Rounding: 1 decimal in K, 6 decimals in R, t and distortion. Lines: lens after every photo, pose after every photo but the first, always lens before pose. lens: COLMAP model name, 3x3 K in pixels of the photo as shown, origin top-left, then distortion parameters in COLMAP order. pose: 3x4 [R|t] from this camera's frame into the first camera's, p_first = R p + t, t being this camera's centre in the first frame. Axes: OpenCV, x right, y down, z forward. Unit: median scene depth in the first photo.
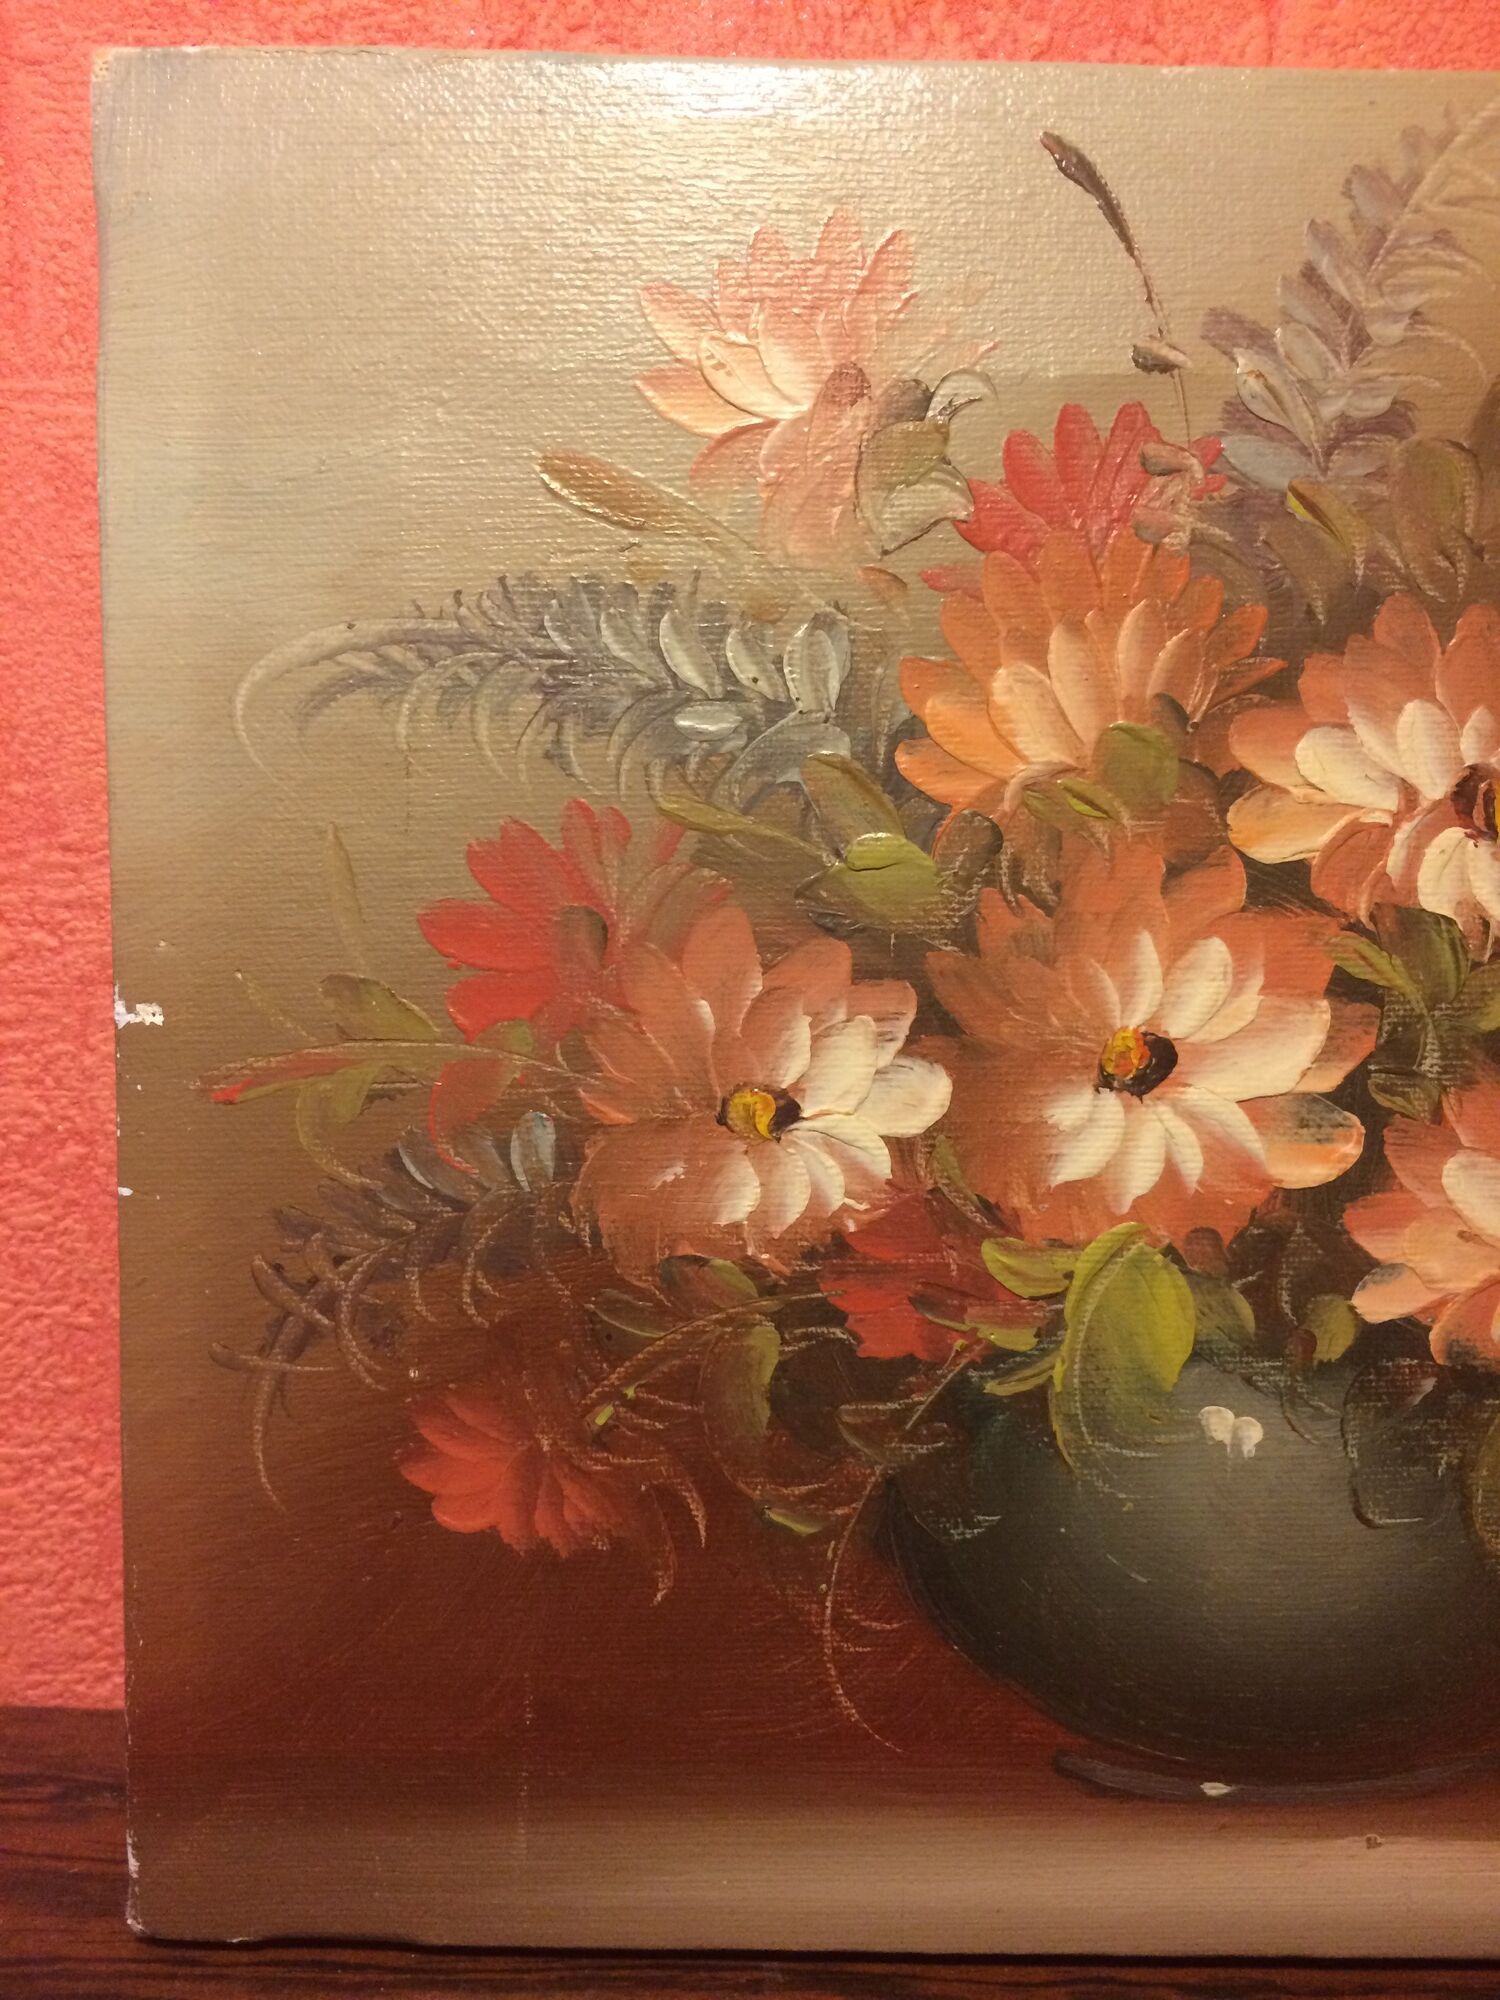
lens RADIAL K [[1699.5, 0, 757.4], [0, 1699.5, 1011.6], [0, 0, 1]] dist [0.066084, -0.102194]
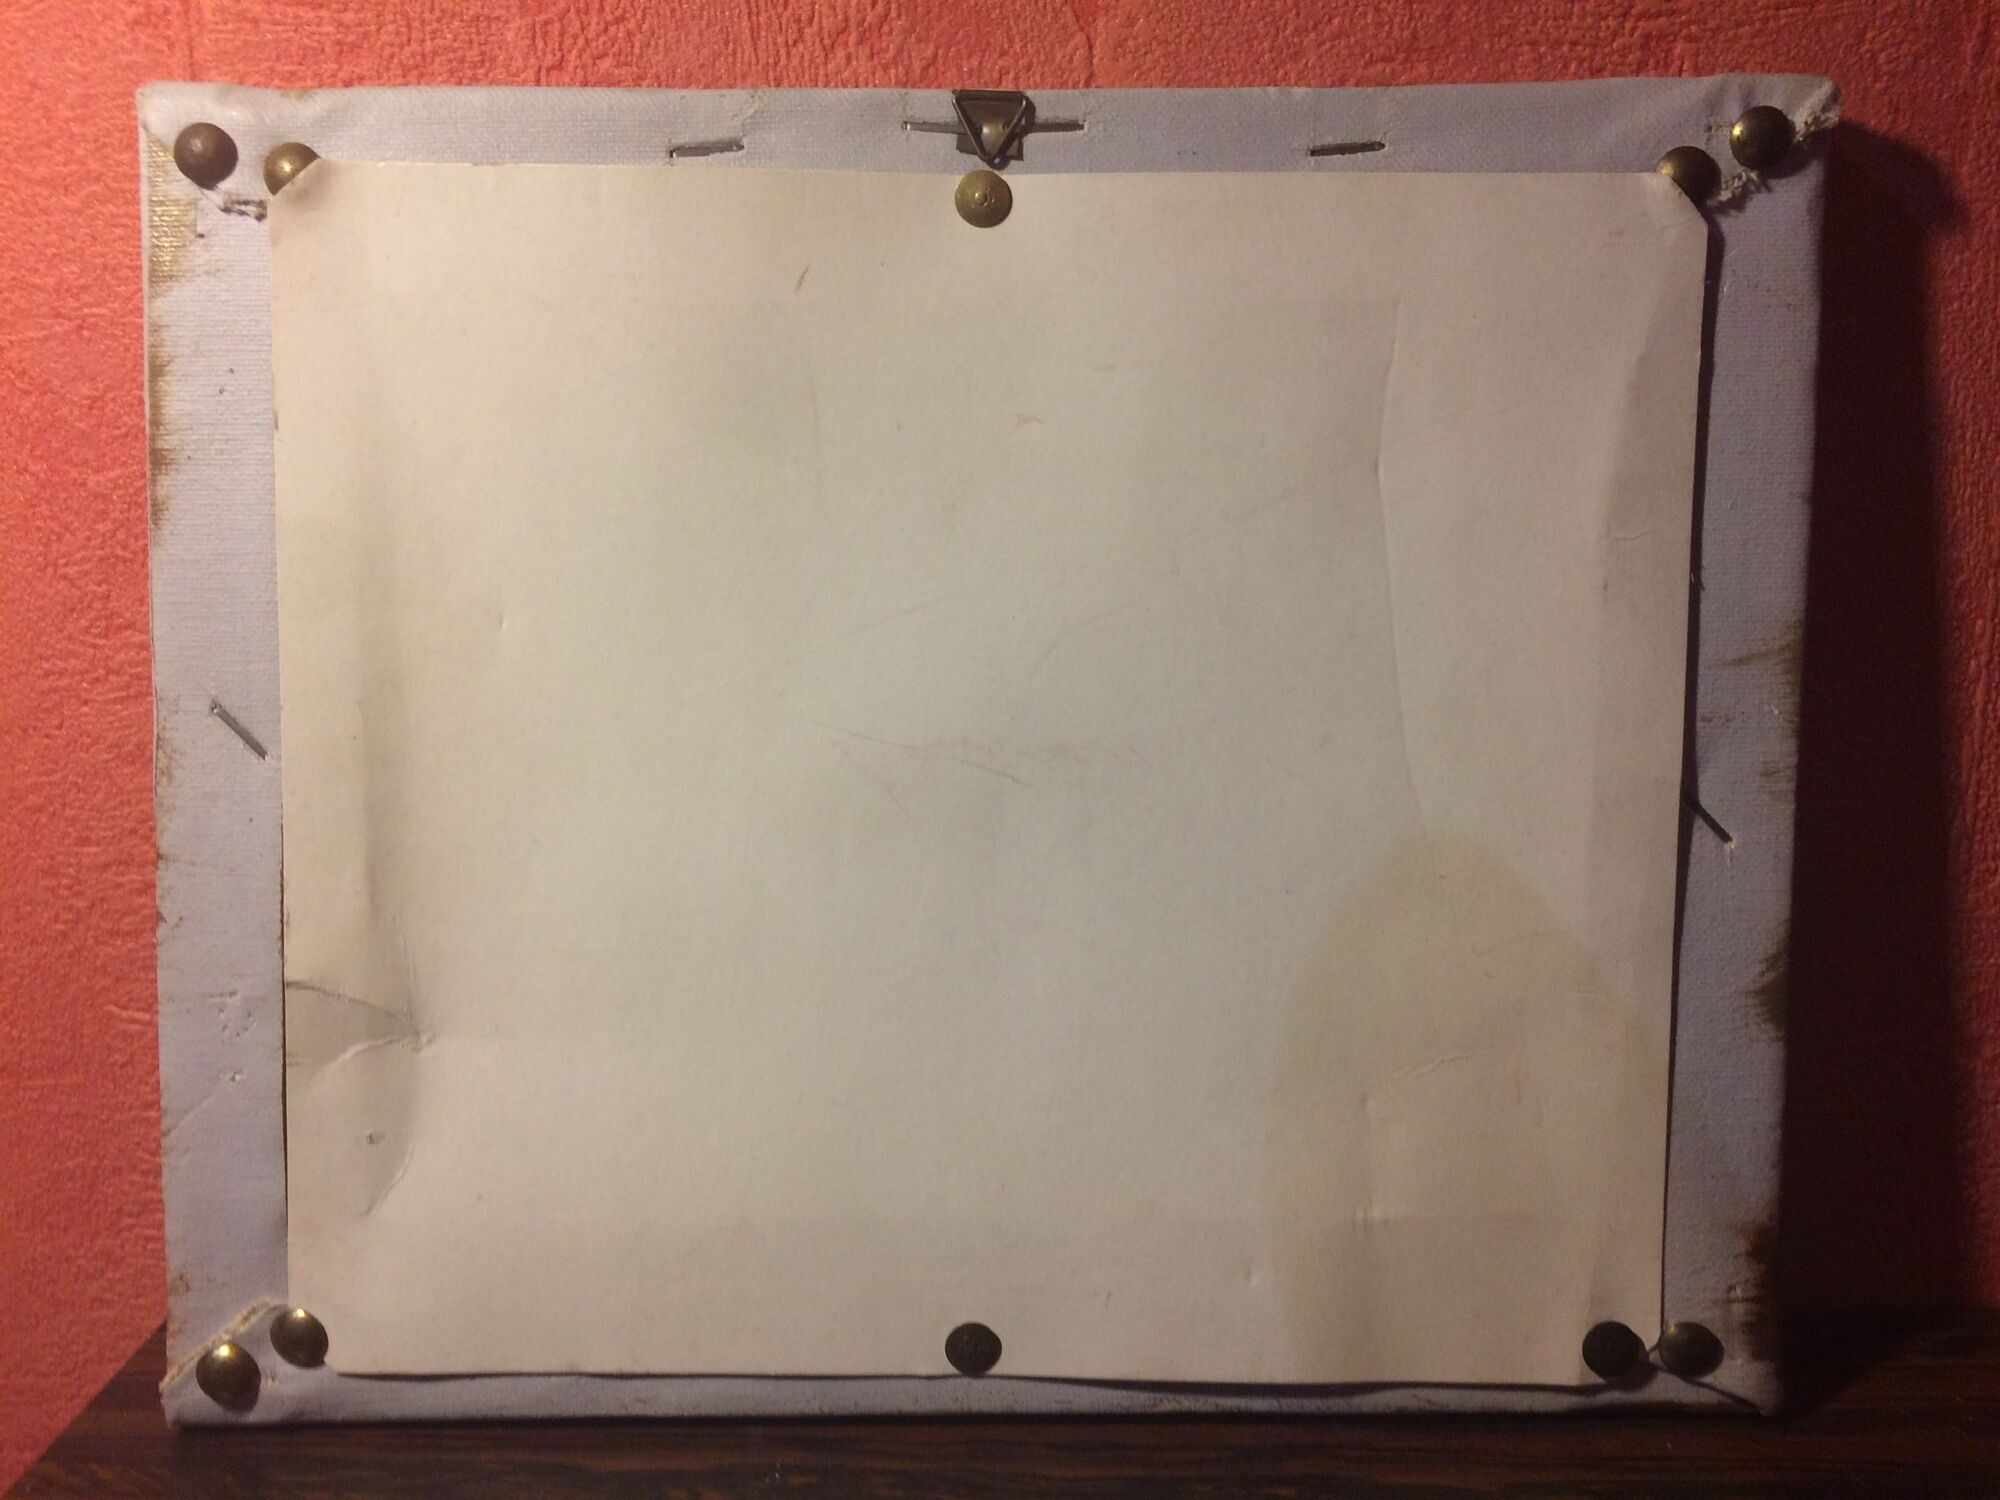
lens RADIAL K [[1699.5, 0, 991.3], [0, 1699.5, 760.8], [0, 0, 1]] dist [0.066084, -0.102194]
pose [[0.999381, -0.019212, -0.029483, 0.261088], [0.018659, 0.999647, -0.018912, 0.041639], [0.029836, 0.018350, 0.999386, -0.412359]]
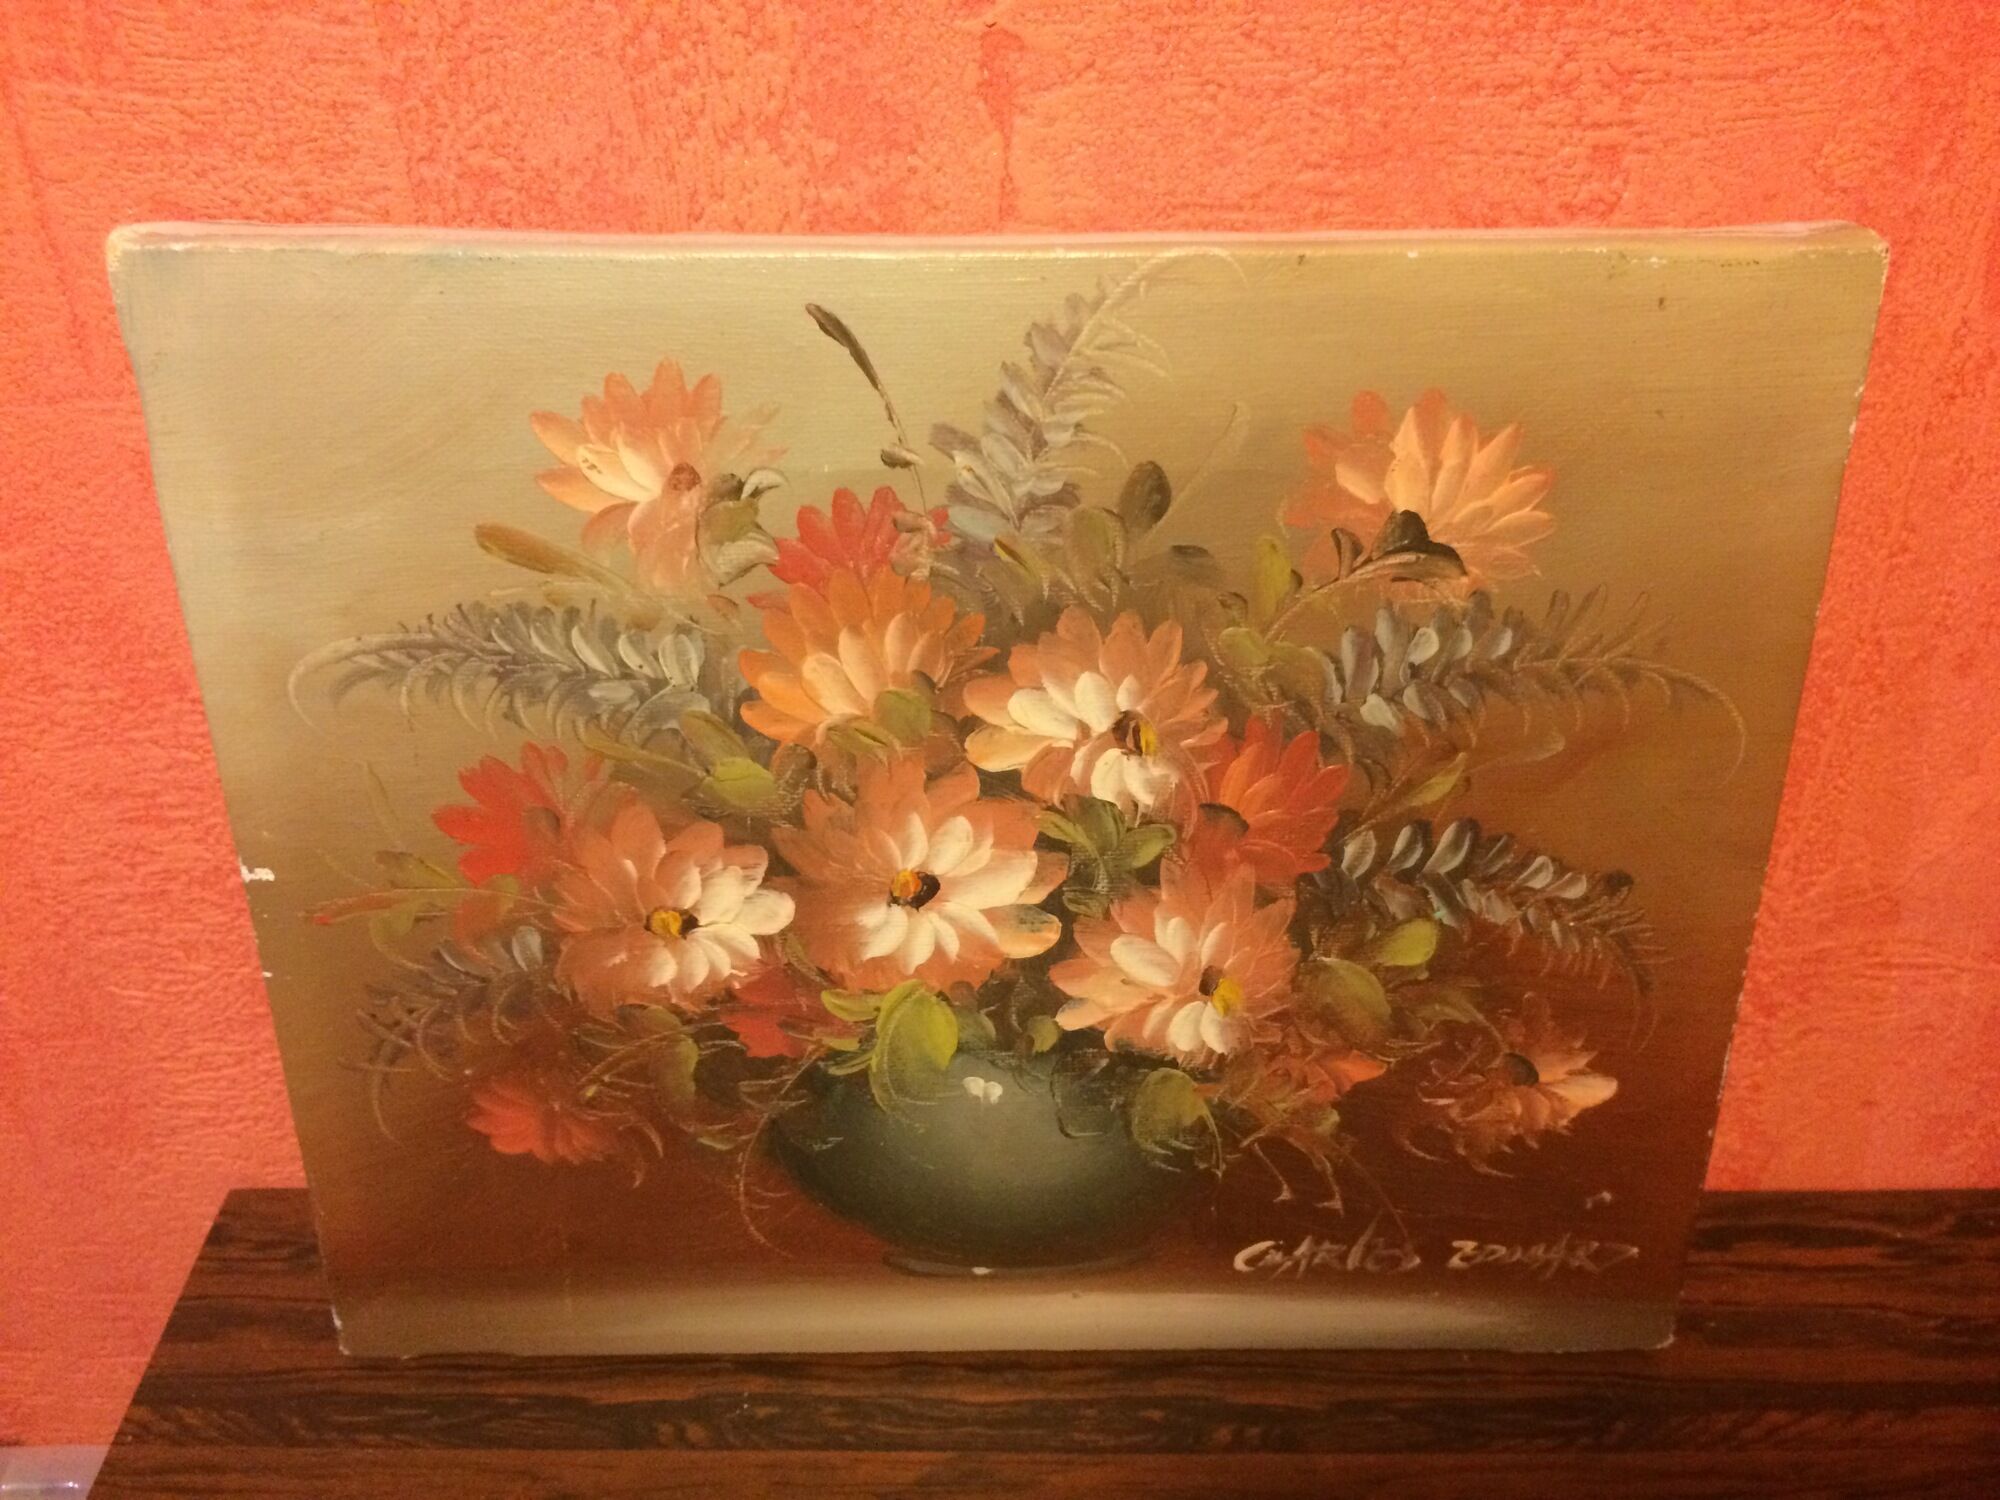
lens RADIAL K [[1699.5, 0, 995.6], [0, 1699.5, 746.1], [0, 0, 1]] dist [0.066084, -0.102194]
pose [[0.999837, -0.018058, 0.000599, 0.297089], [0.016758, 0.939241, 0.342850, -0.616817], [-0.006754, -0.342784, 0.939390, -0.402001]]
